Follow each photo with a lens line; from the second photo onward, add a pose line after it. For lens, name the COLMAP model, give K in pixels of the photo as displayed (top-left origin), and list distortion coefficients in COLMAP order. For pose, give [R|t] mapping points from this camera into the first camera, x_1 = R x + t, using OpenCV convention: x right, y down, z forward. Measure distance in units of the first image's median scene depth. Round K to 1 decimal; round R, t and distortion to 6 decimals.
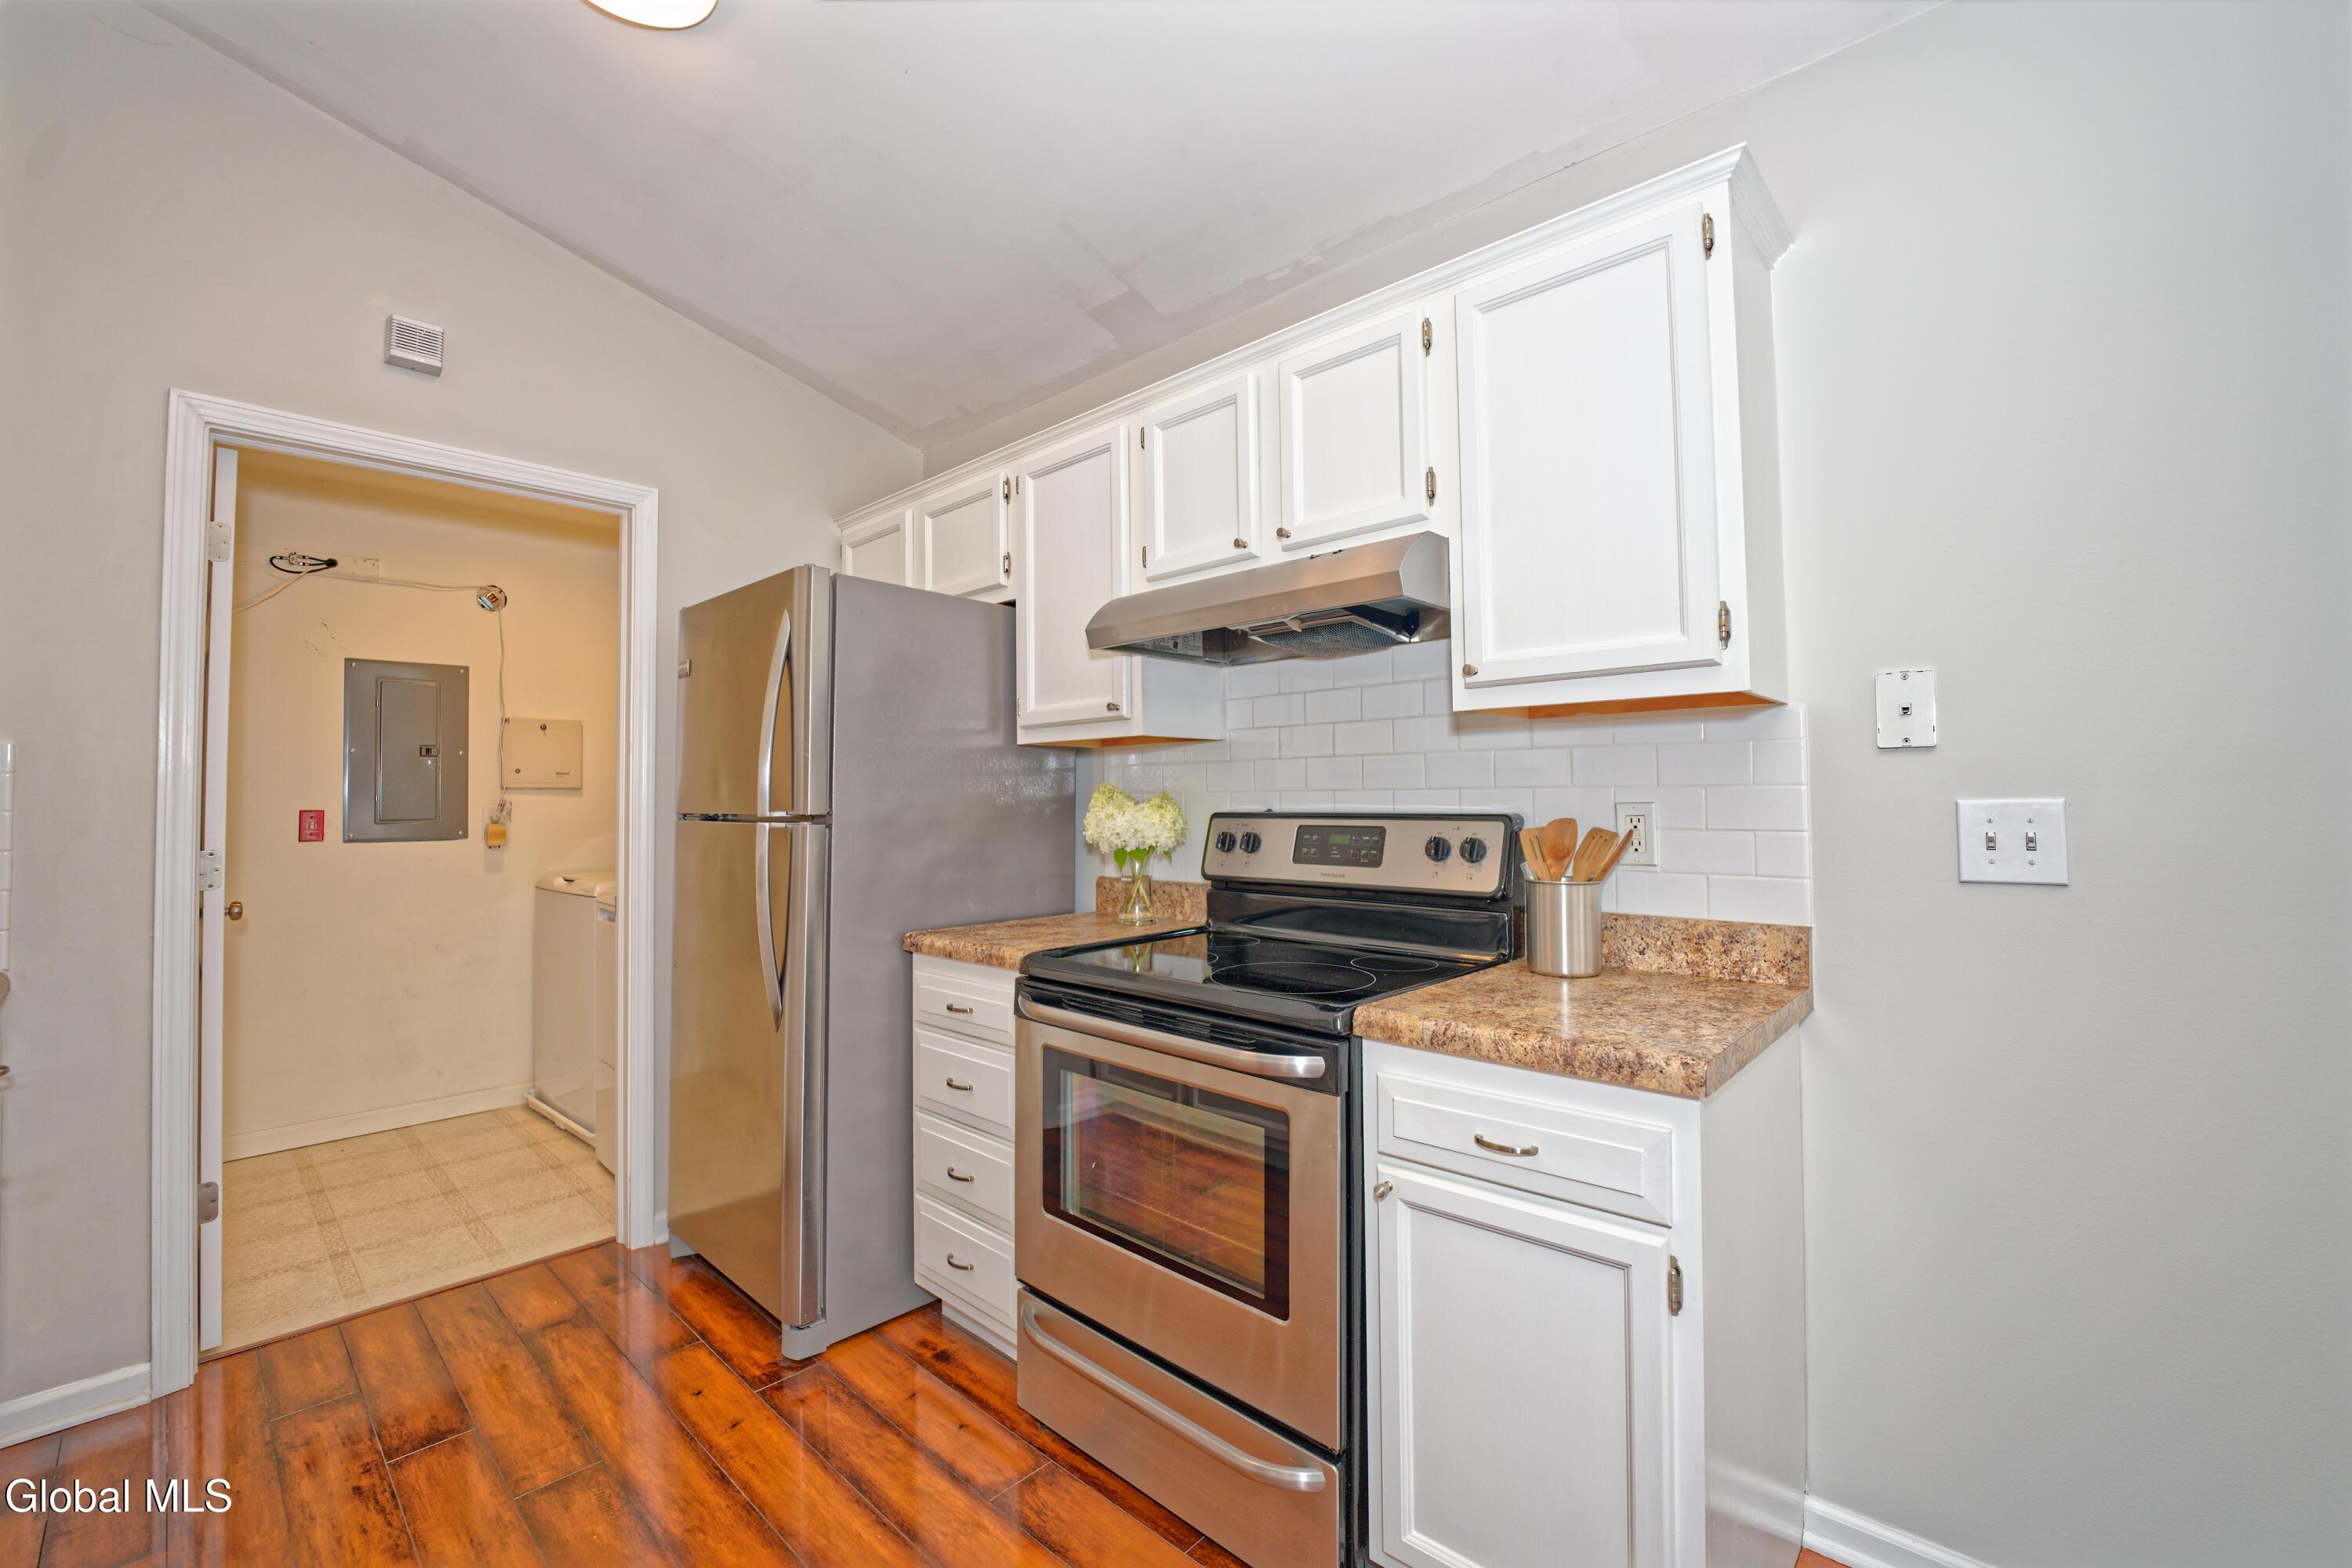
lens RADIAL K [[965.4, 0, 1177.2], [0, 965.4, 768.0], [0, 0, 1]] dist [-0.027502, 0.000787]
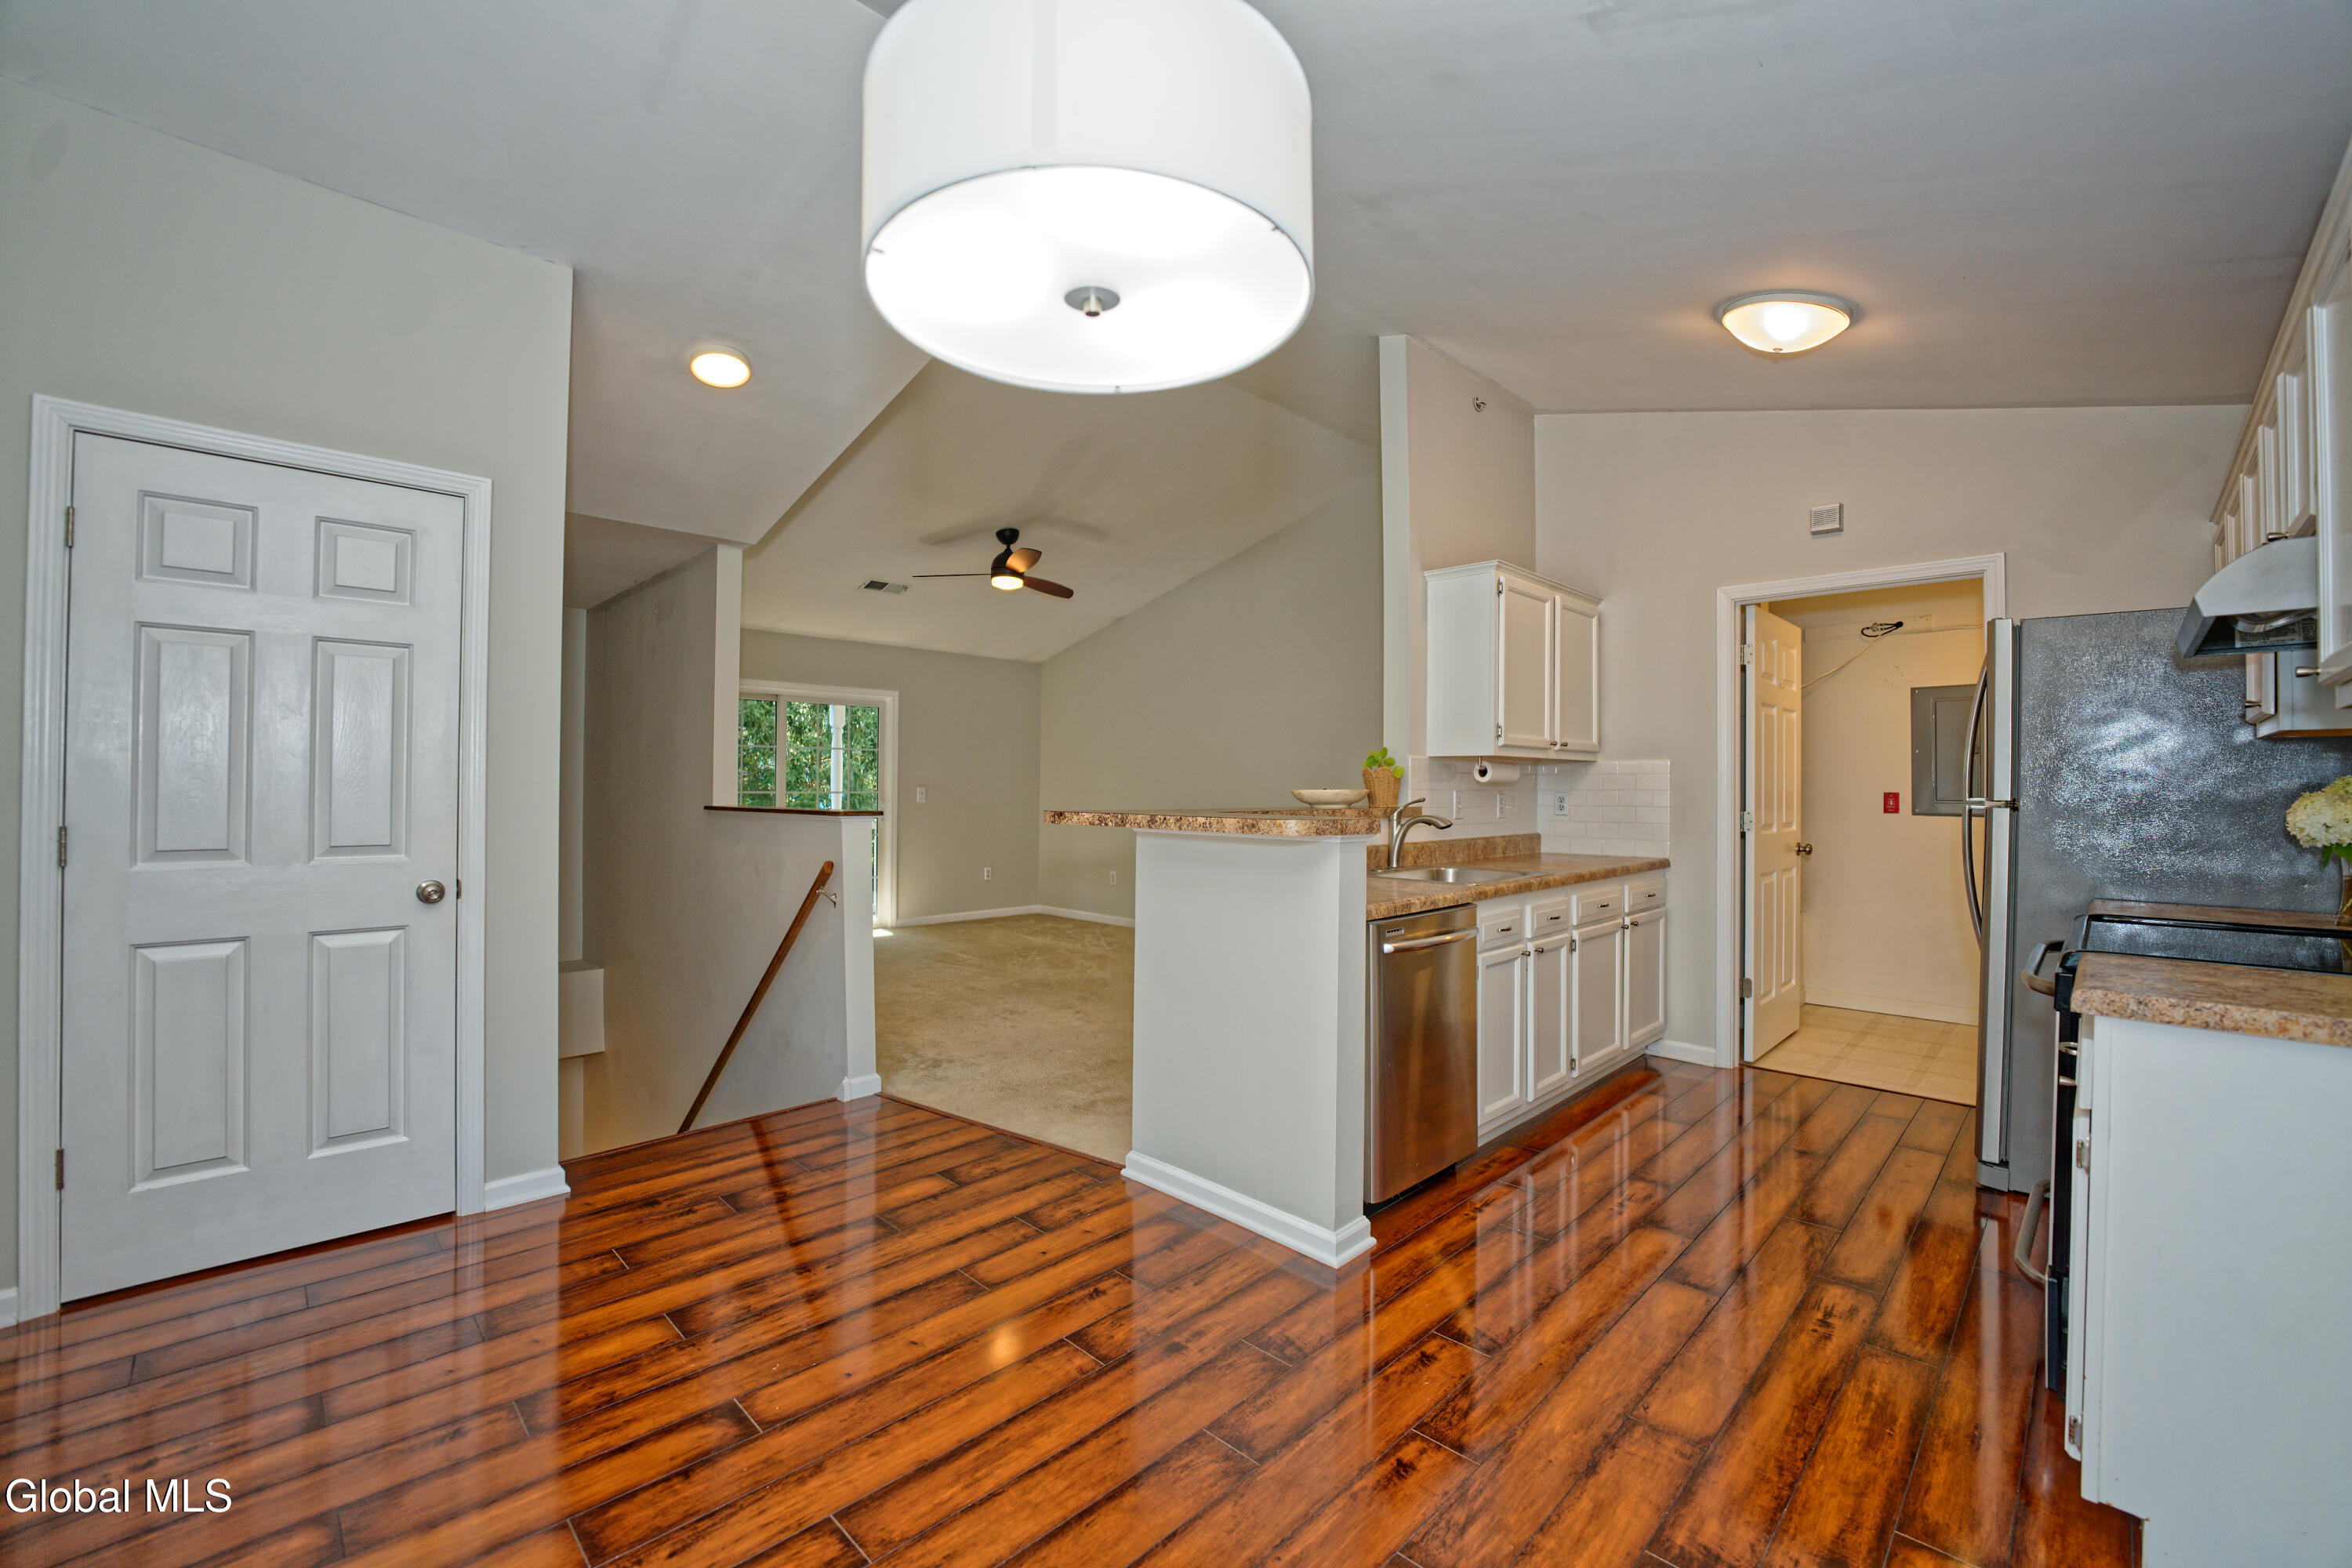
lens RADIAL K [[956.6, 0, 1174.3], [0, 956.6, 780.2], [0, 0, 1]] dist [-0.028148, 0.002488]
pose [[-0.038877, 0.003735, -0.999237, 1.074121], [0.027502, 0.999618, 0.002666, -0.017681], [0.998865, -0.027377, -0.038965, -0.136350]]
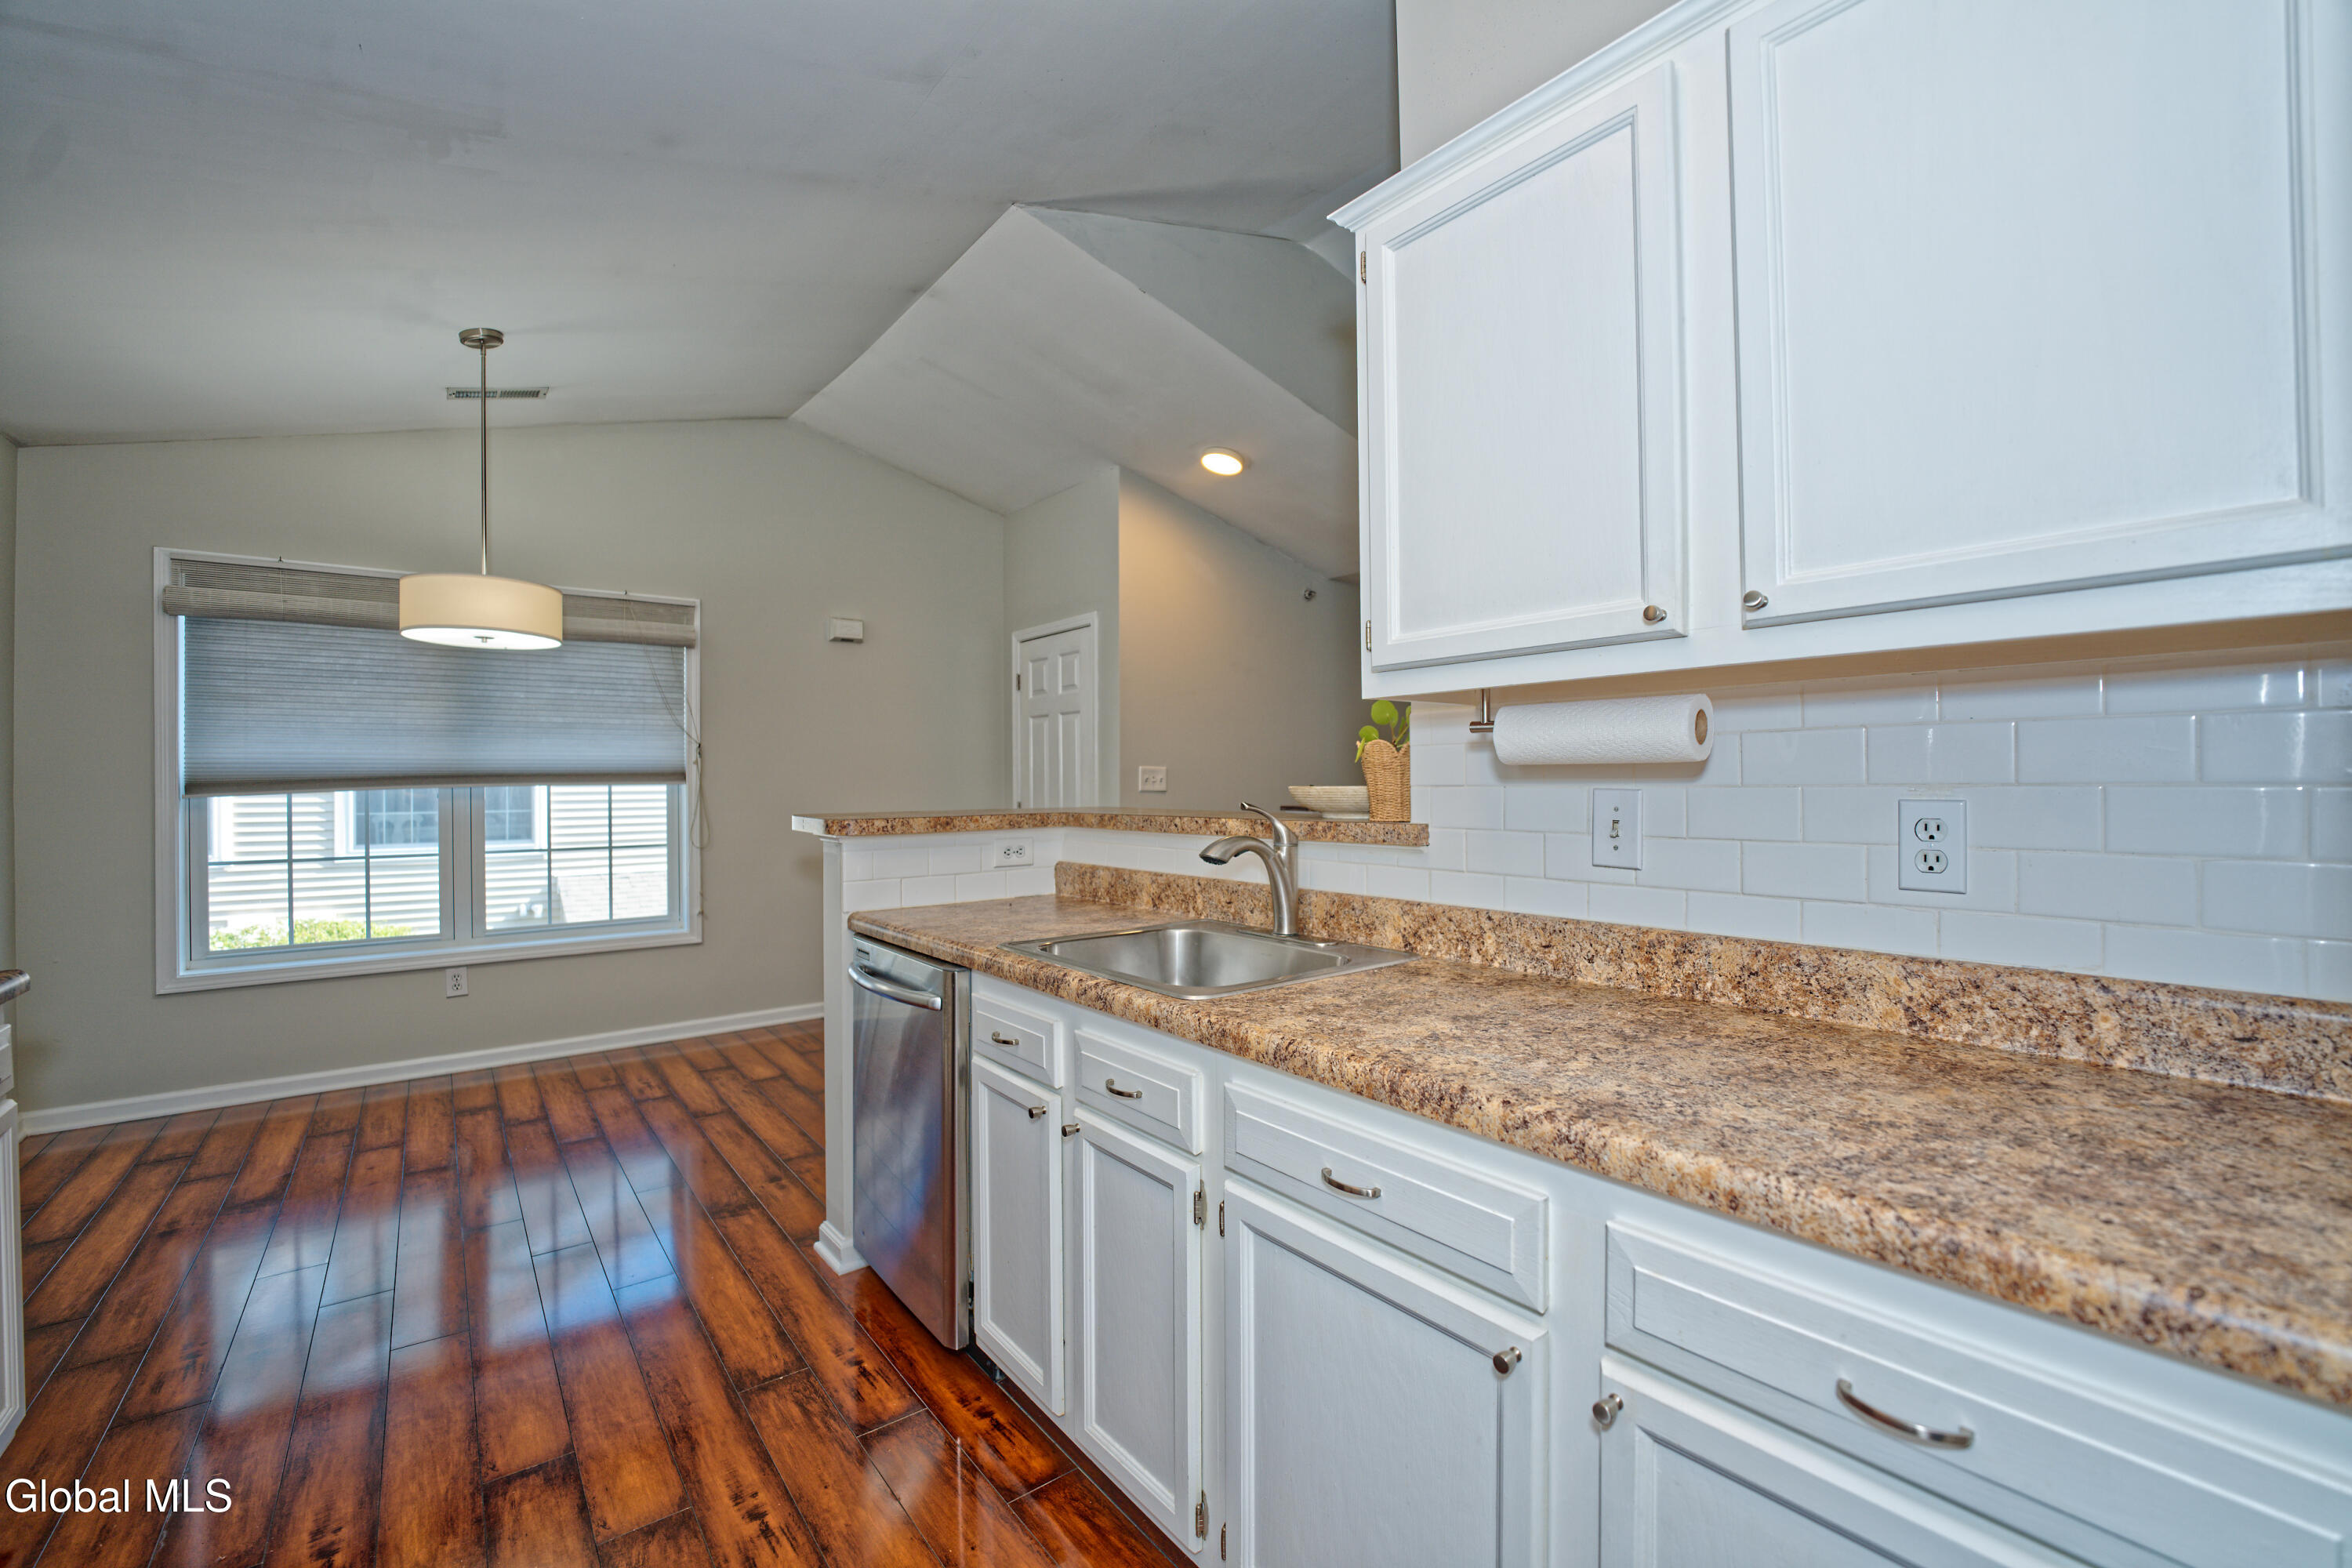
lens RADIAL K [[956.6, 0, 1174.3], [0, 956.6, 780.2], [0, 0, 1]] dist [-0.028148, 0.002488]
pose [[-0.987278, 0.018017, 0.157982, -0.837690], [0.012442, 0.999267, -0.036208, 0.045051], [-0.158518, -0.033782, -0.986778, 1.202065]]
